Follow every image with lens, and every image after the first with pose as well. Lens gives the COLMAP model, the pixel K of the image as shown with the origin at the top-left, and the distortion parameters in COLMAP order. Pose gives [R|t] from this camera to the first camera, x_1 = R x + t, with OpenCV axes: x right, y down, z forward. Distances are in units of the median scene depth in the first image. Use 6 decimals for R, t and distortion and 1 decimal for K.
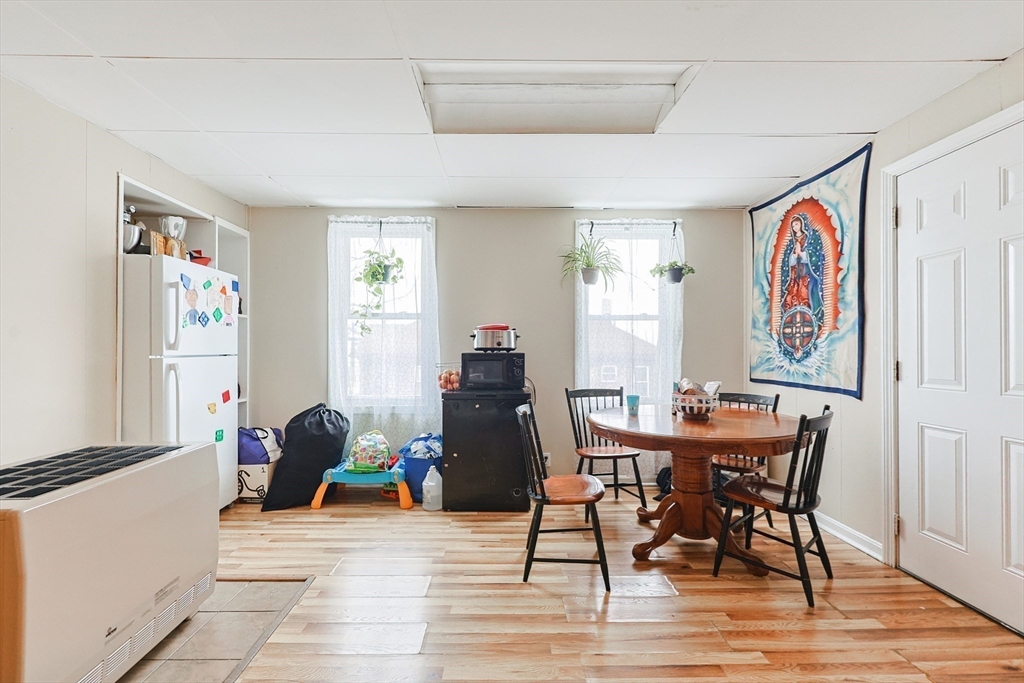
lens RADIAL K [[462.1, 0, 522.5], [0, 462.1, 349.2], [0, 0, 1]] dist [-0.009478, 0.002450]
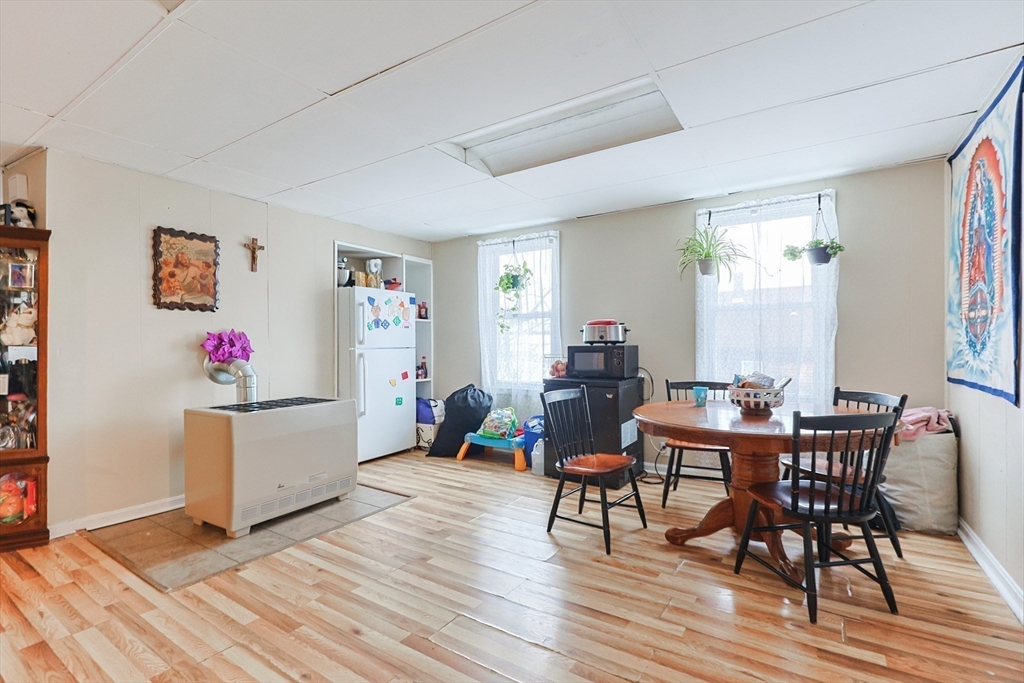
lens RADIAL K [[462.1, 0, 521.4], [0, 462.1, 348.7], [0, 0, 1]] dist [-0.009478, 0.002450]
pose [[0.841434, -0.000870, -0.540359, 0.427267], [0.007266, 0.999927, 0.009705, 0.003549], [0.540311, -0.012093, 0.841379, -0.045474]]
